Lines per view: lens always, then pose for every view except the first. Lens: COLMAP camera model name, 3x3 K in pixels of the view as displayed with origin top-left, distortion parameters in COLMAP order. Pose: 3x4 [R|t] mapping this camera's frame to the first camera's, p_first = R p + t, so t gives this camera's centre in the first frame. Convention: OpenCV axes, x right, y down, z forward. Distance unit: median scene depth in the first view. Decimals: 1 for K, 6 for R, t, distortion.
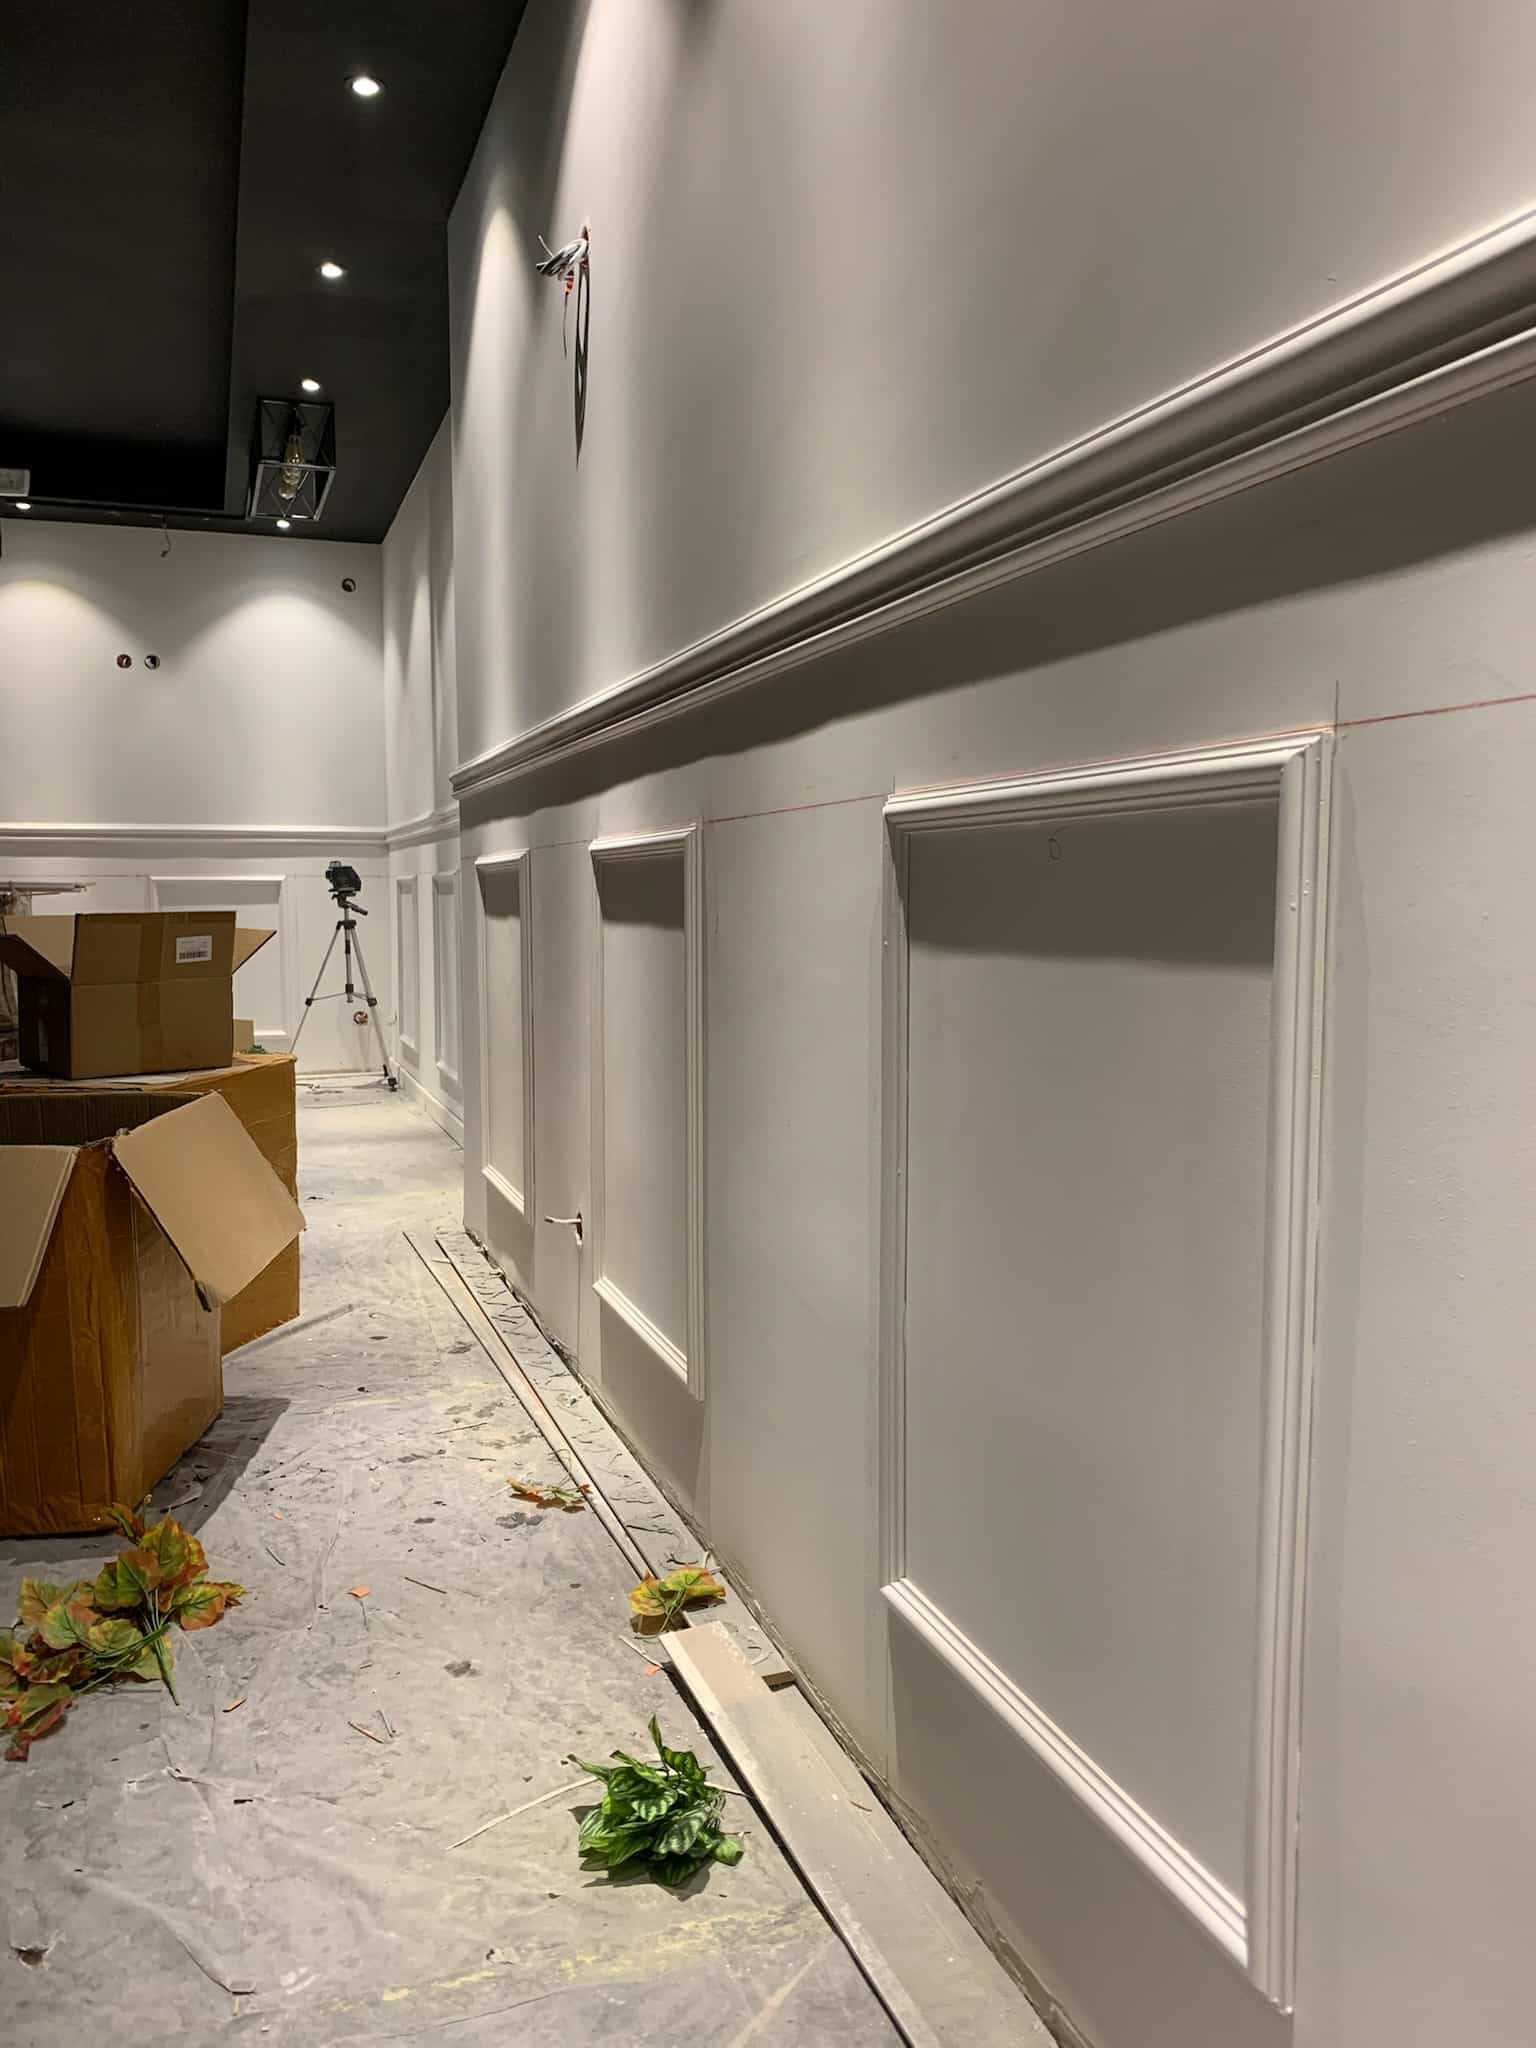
lens RADIAL K [[1511.6, 0, 768.0], [0, 1511.6, 1024.0], [0, 0, 1]] dist [0.002019, 0.002148]
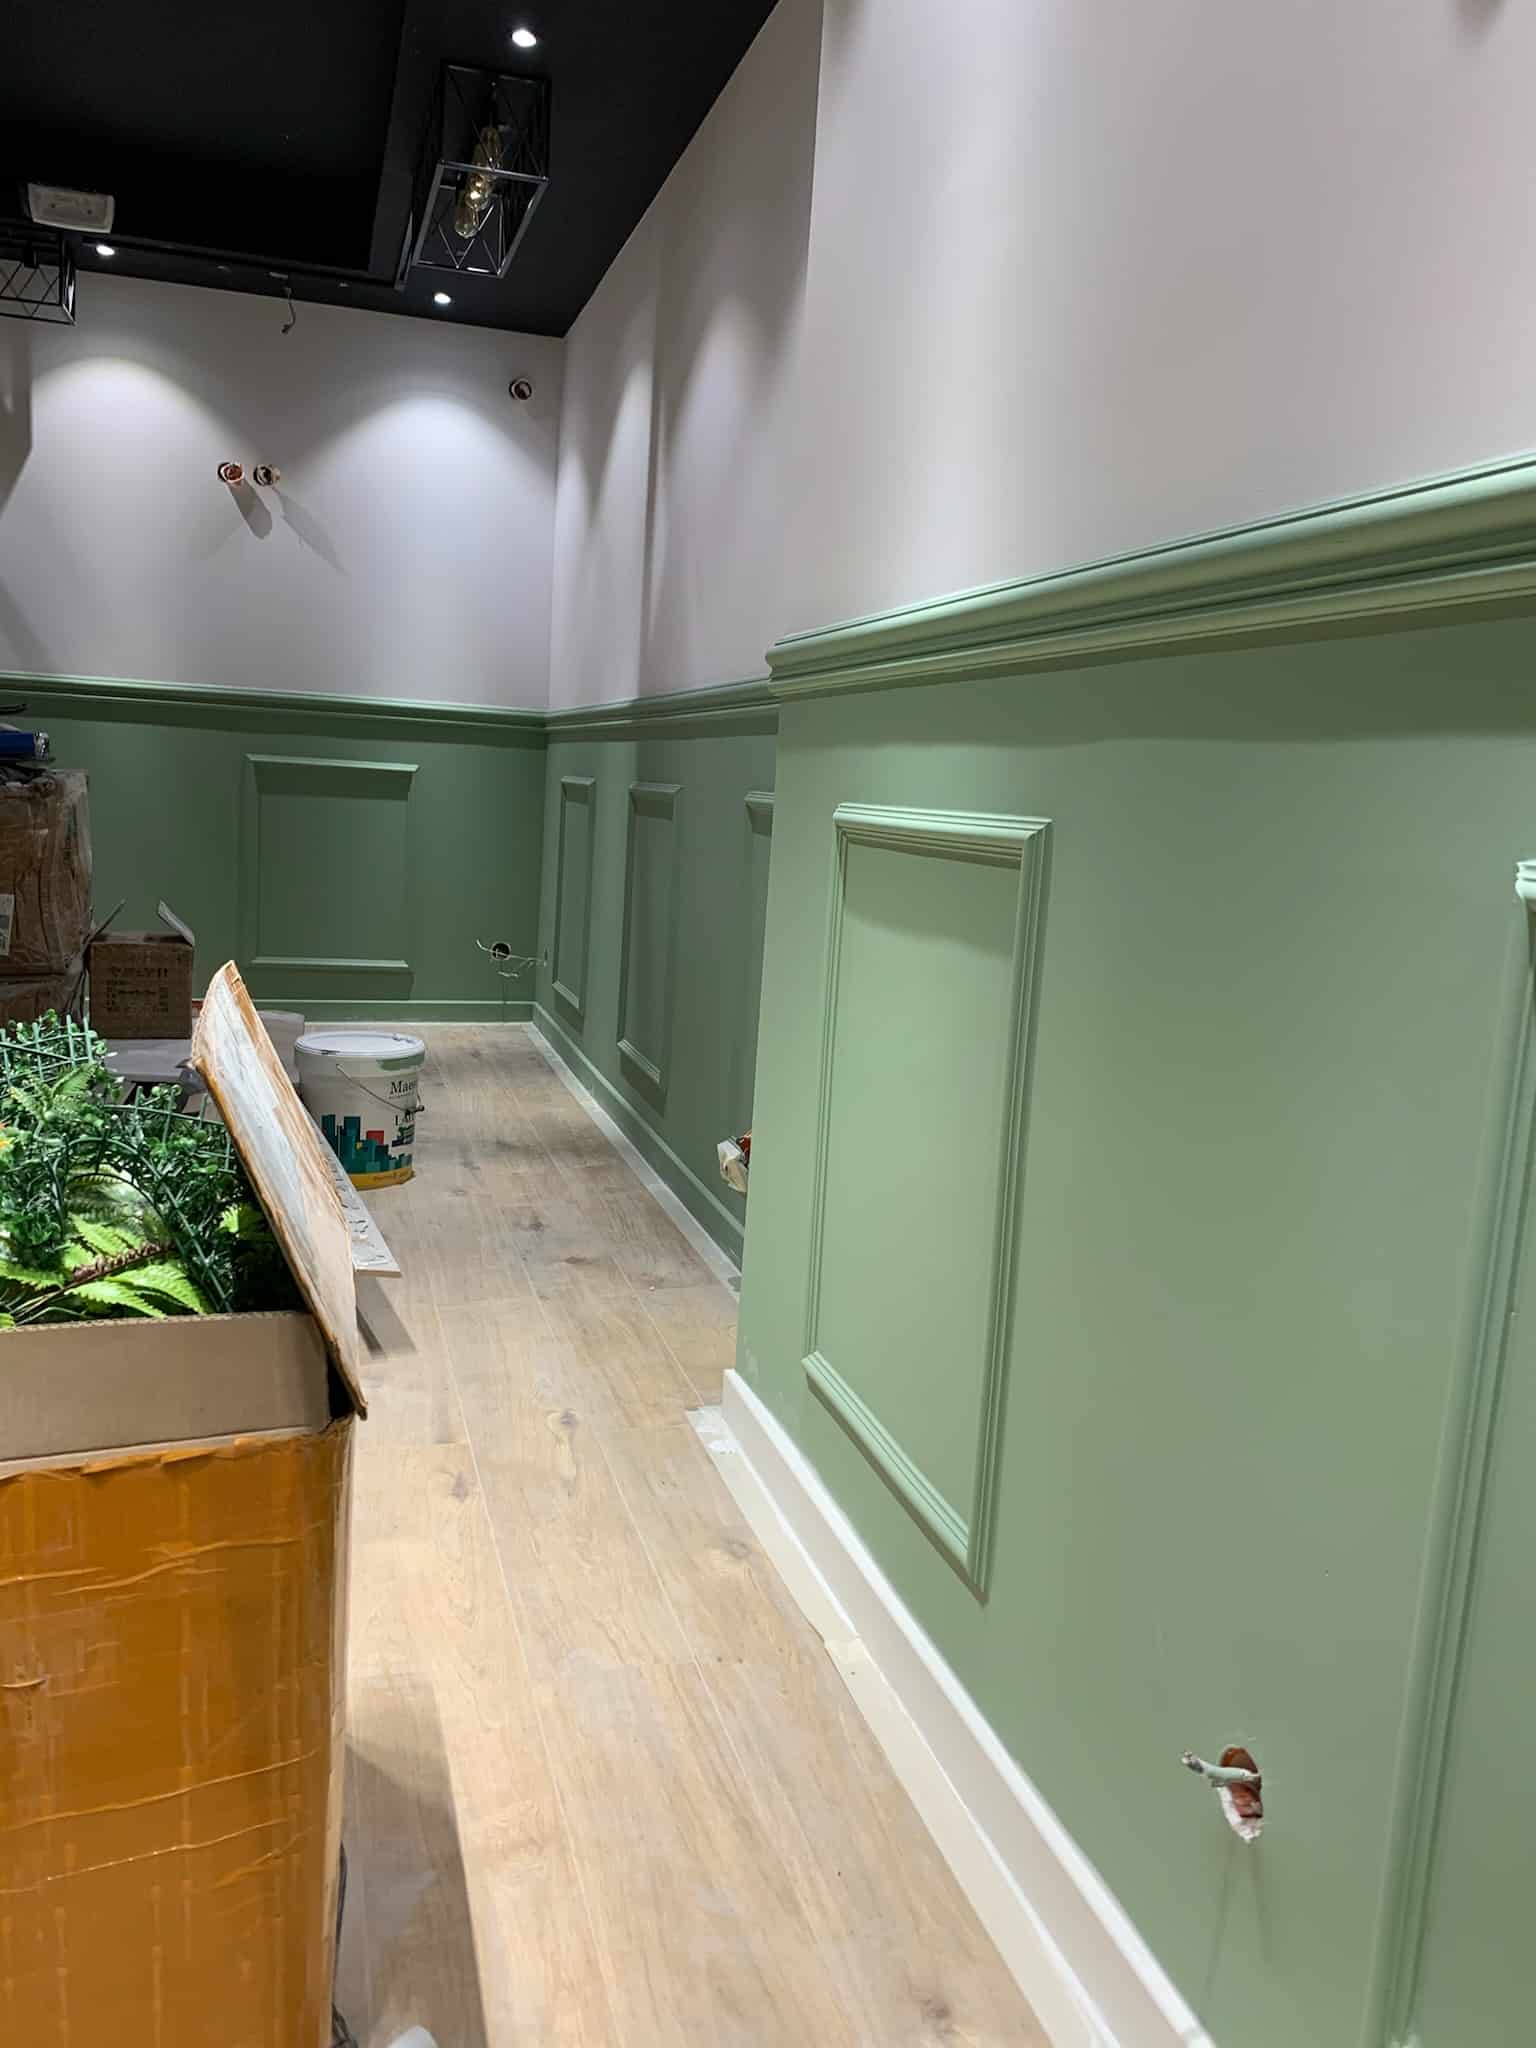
lens RADIAL K [[1563.6, 0, 768.0], [0, 1563.6, 1024.0], [0, 0, 1]] dist [0.004062, 0.002461]
pose [[0.995853, 0.071861, -0.055791, -0.097038], [-0.068029, 0.995377, 0.067792, -0.037199], [0.060404, -0.063716, 0.996138, 0.228106]]
